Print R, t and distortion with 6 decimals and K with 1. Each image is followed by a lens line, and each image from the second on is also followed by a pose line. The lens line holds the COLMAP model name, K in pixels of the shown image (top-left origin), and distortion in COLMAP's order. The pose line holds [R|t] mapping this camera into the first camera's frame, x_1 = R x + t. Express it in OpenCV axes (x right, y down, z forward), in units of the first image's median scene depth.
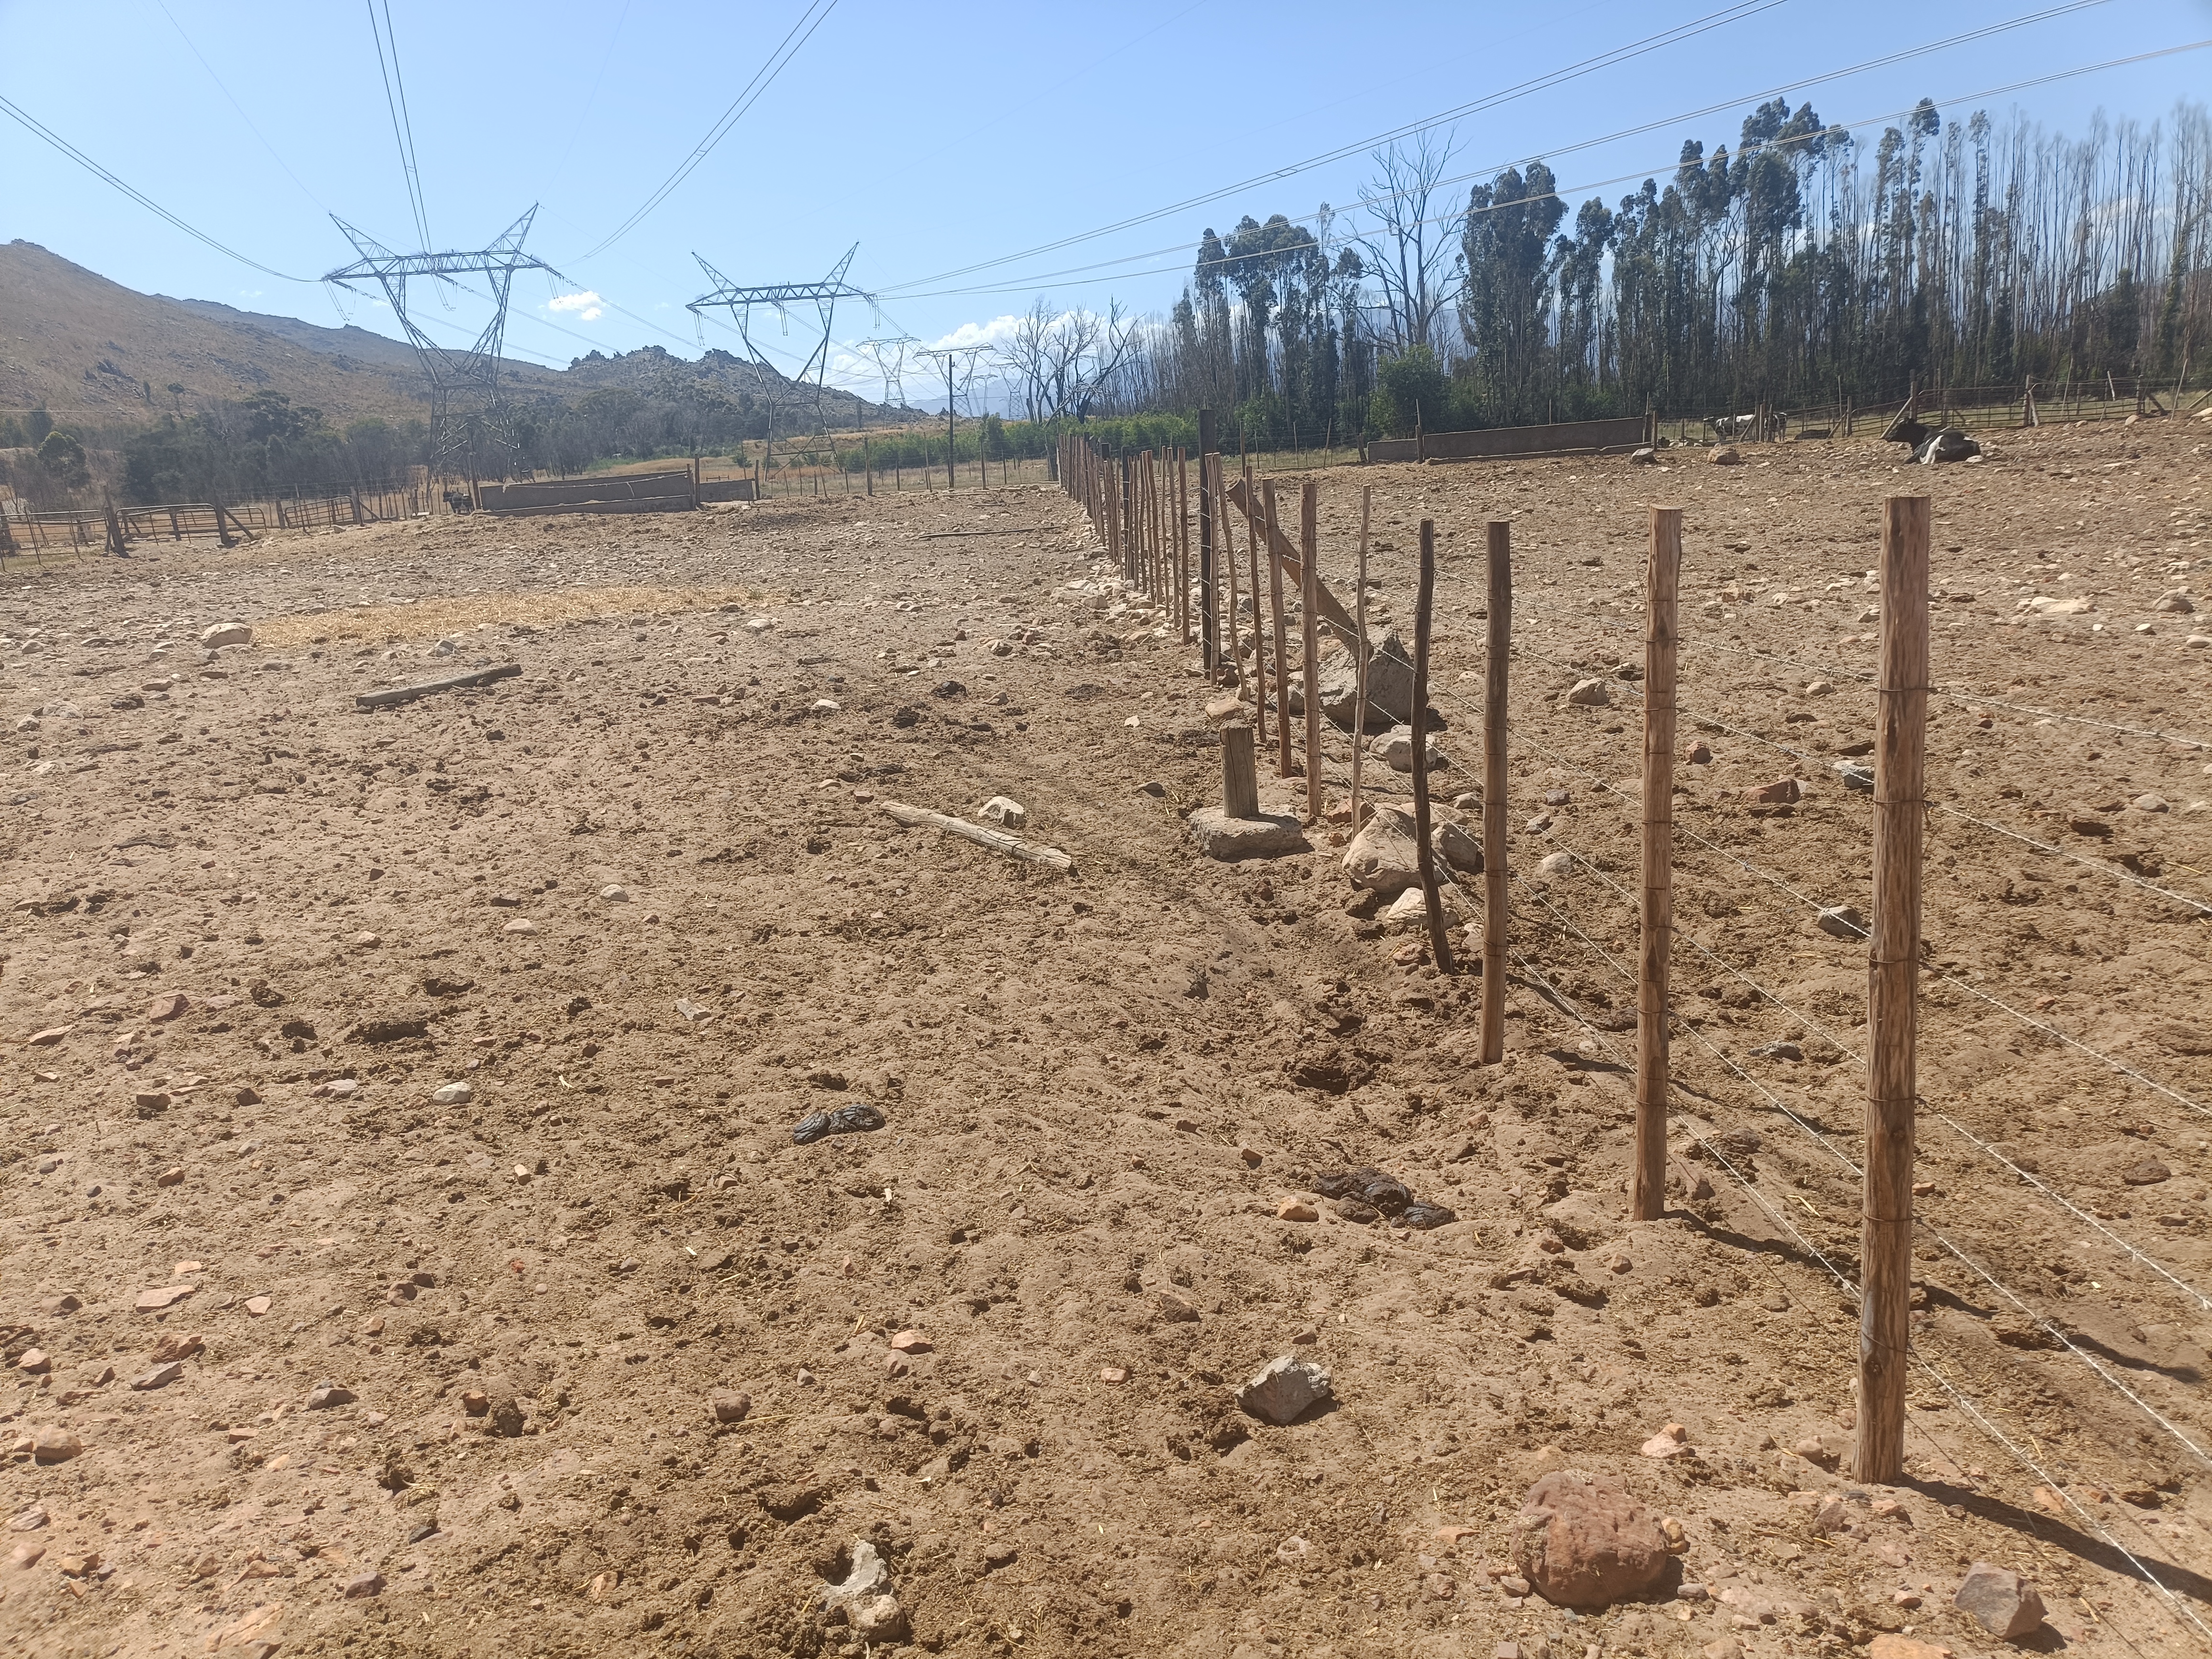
lens RADIAL K [[1641.6, 0, 1102.8], [0, 1641.6, 819.8], [0, 0, 1]] dist [0.037384, -0.029176]
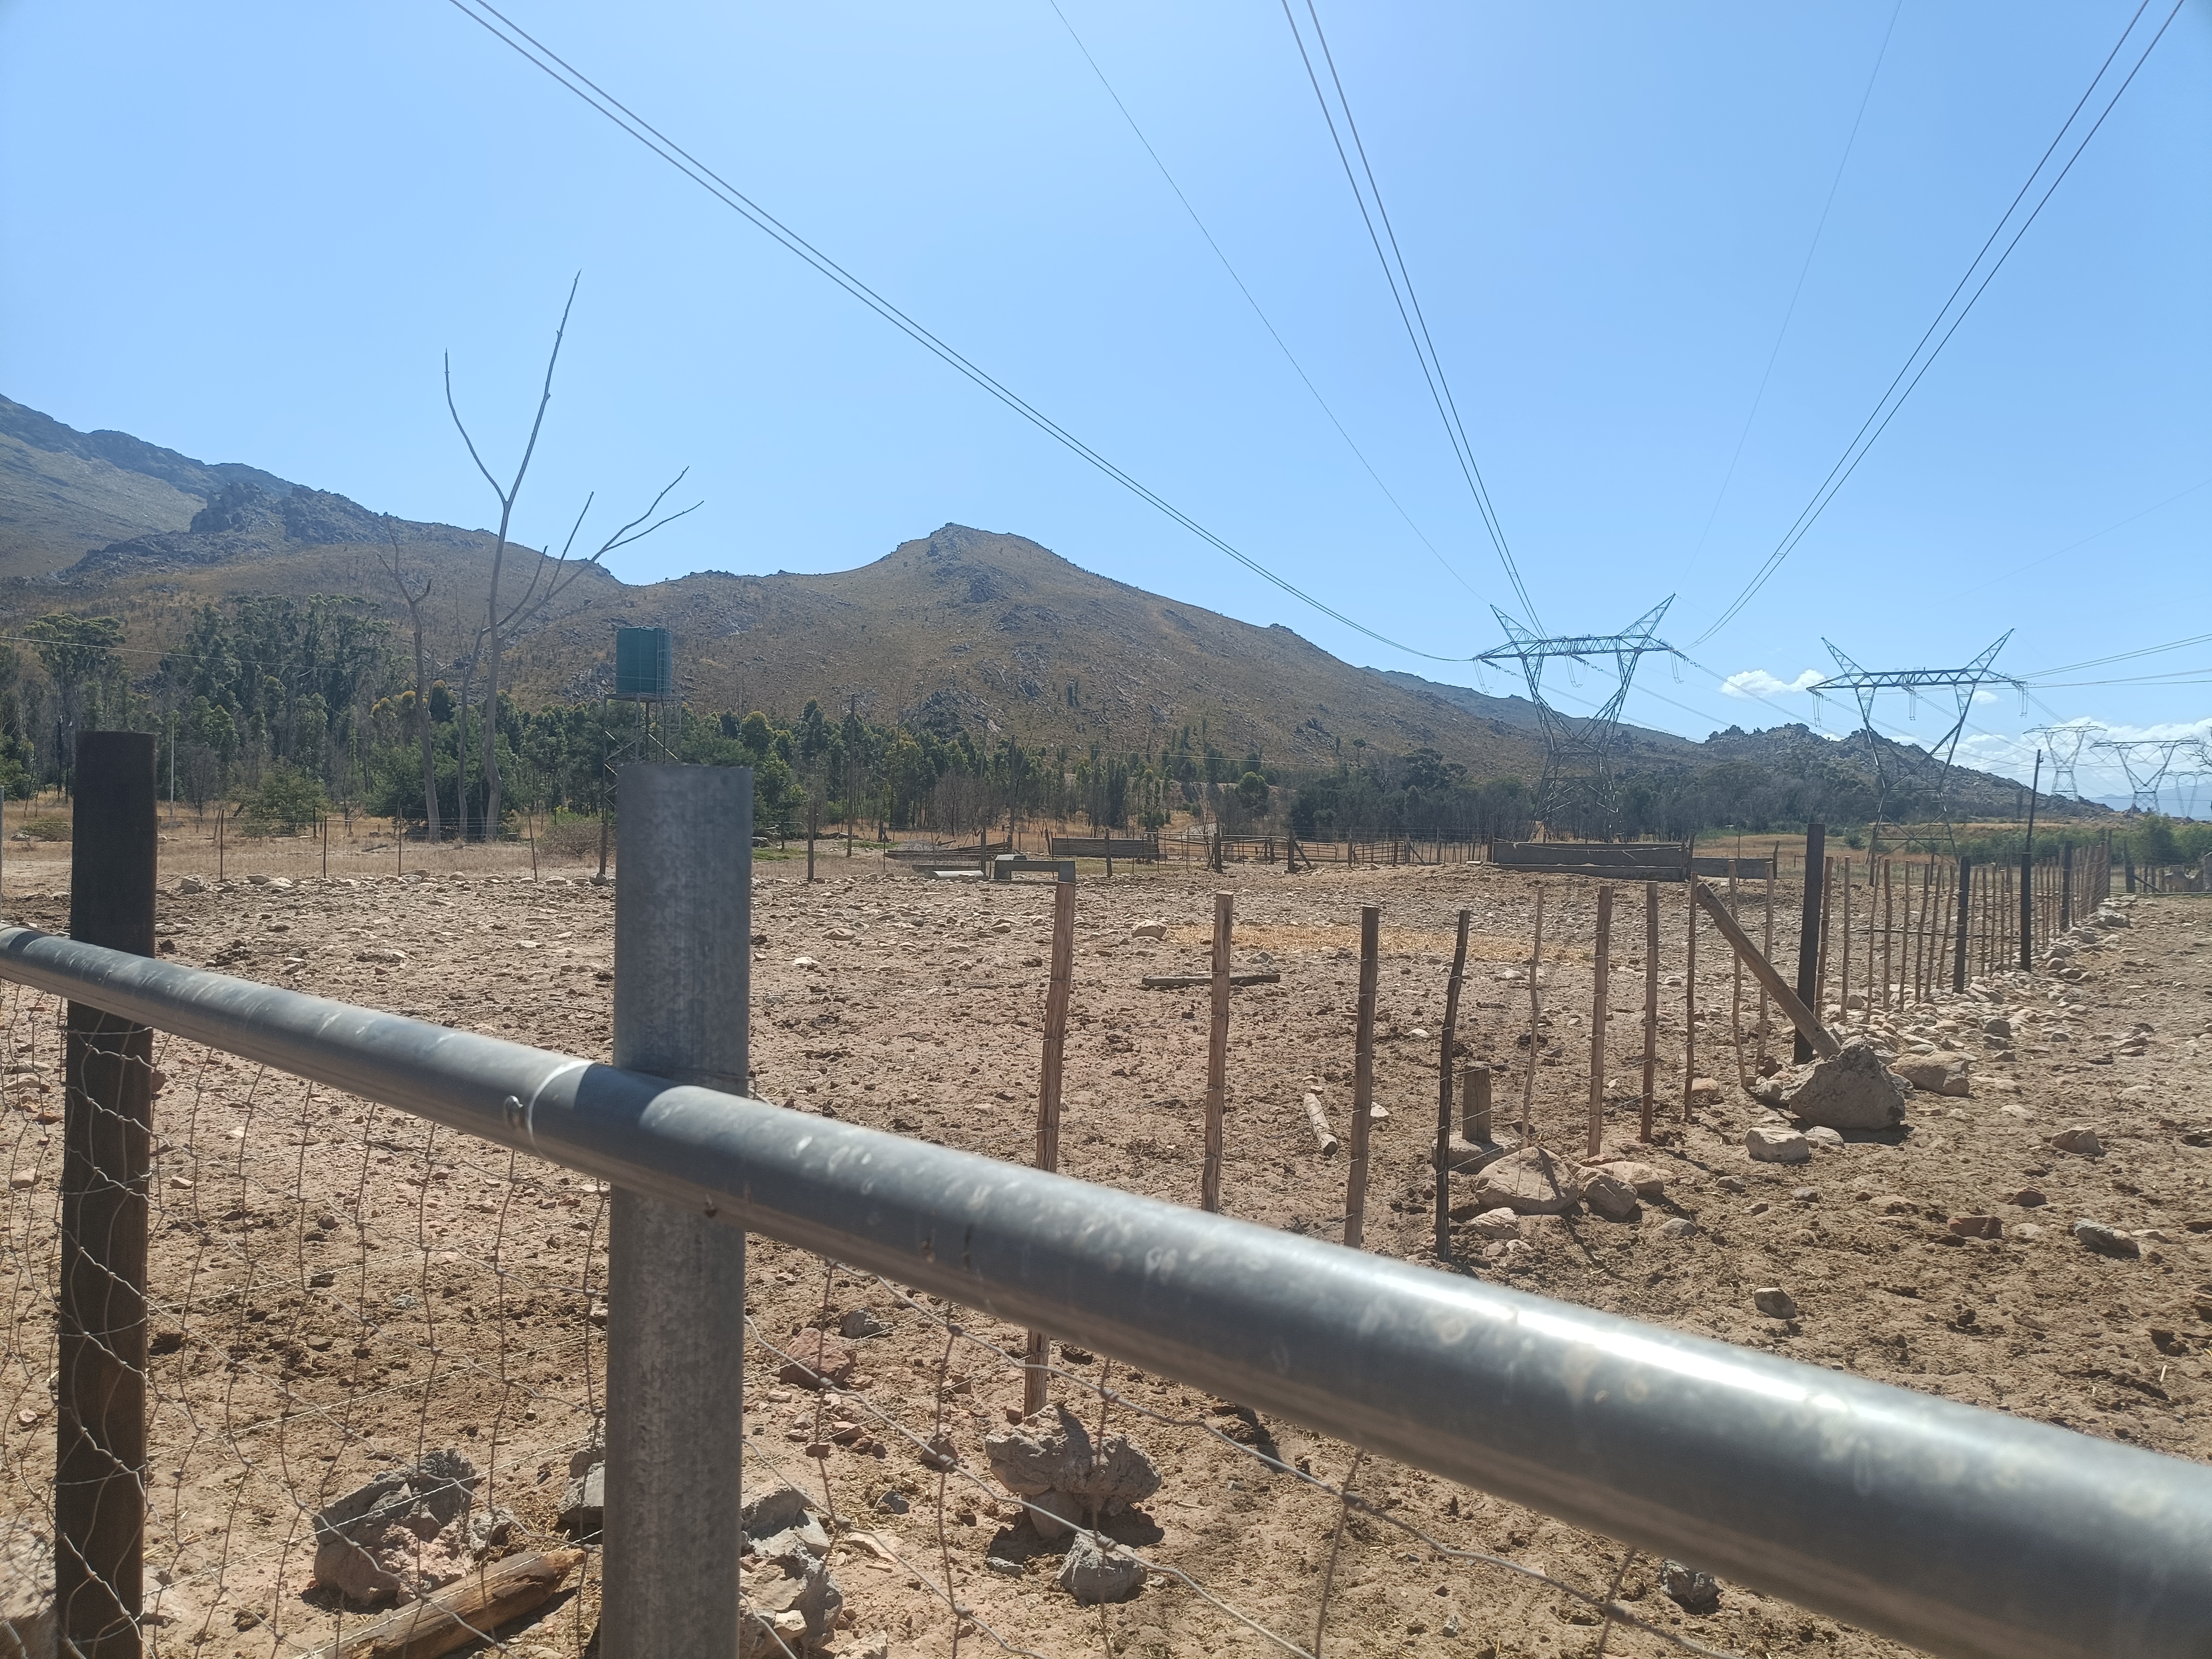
lens RADIAL K [[1628.9, 0, 1084.6], [0, 1628.9, 805.8], [0, 0, 1]] dist [0.027012, -0.011994]
pose [[0.784885, 0.075190, -0.615062, 0.651415], [-0.210787, 0.965812, -0.150919, 0.001739], [0.582687, 0.248101, 0.773900, -0.196827]]
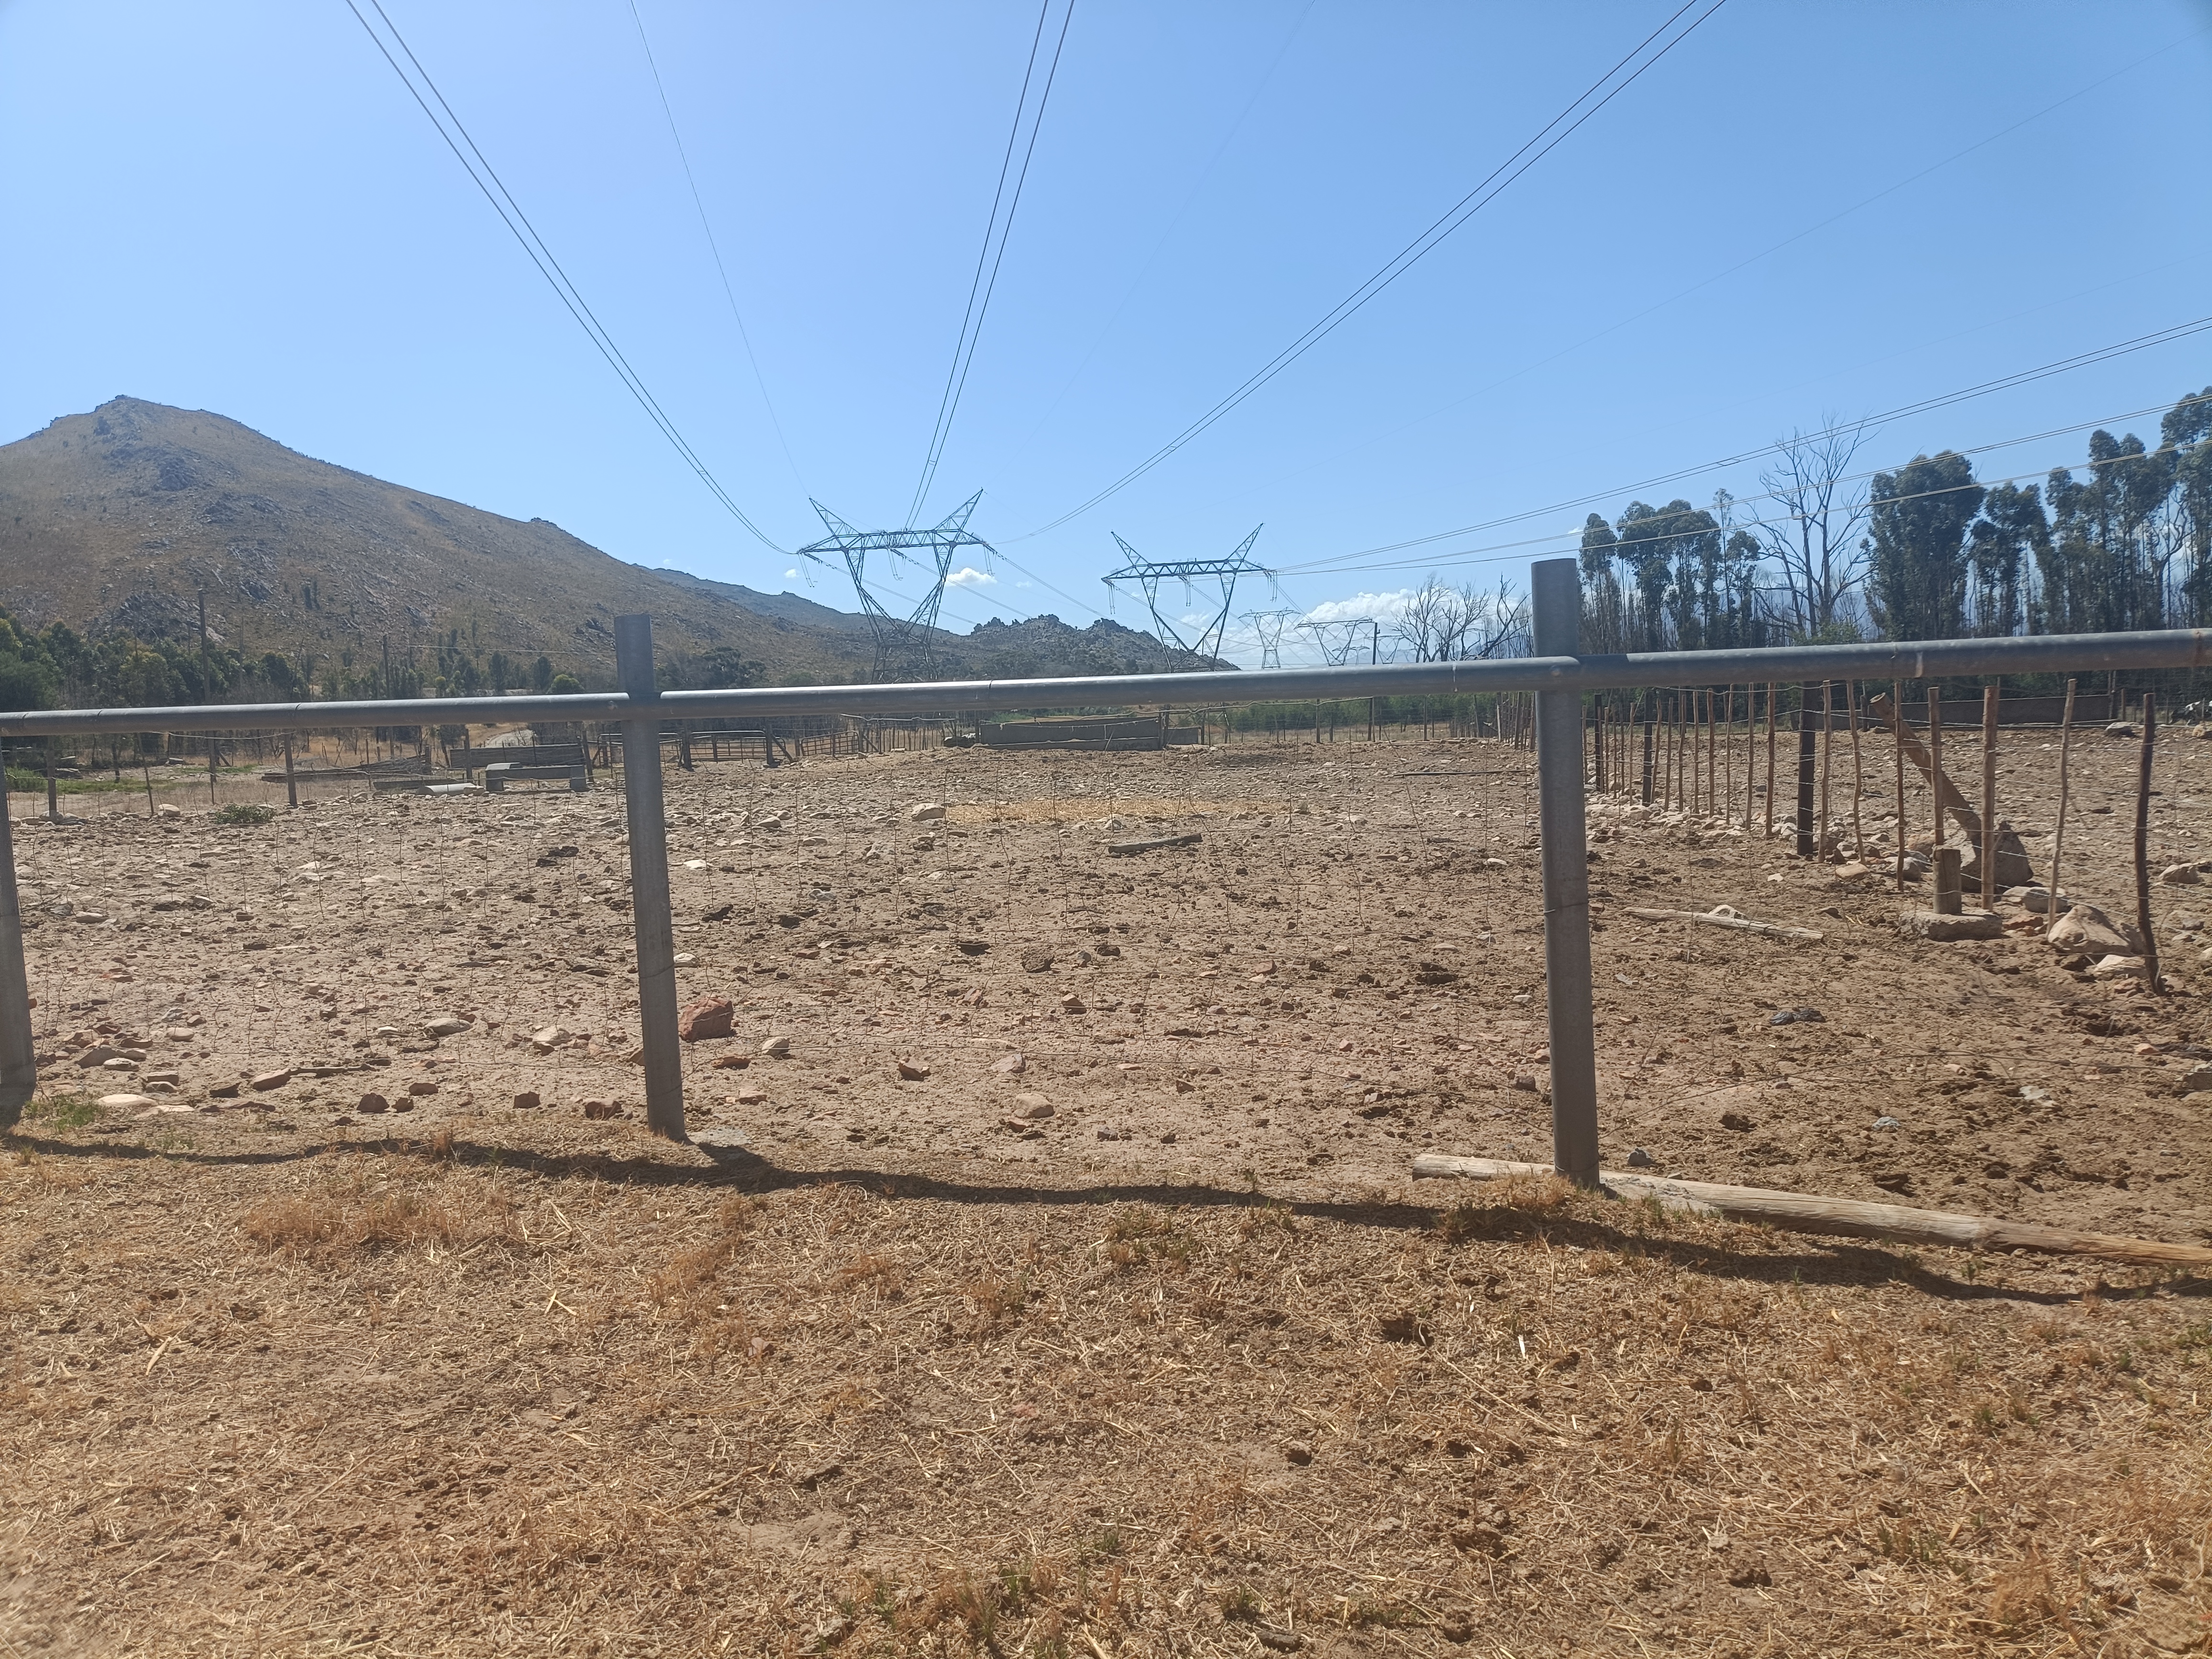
lens RADIAL K [[1621.8, 0, 1106.0], [0, 1621.8, 829.5], [0, 0, 1]] dist [0.065145, -0.088148]
pose [[0.975973, 0.048840, -0.212345, -0.339979], [-0.080235, 0.986632, -0.141843, 0.192617], [0.202579, 0.155472, 0.966845, -0.530758]]
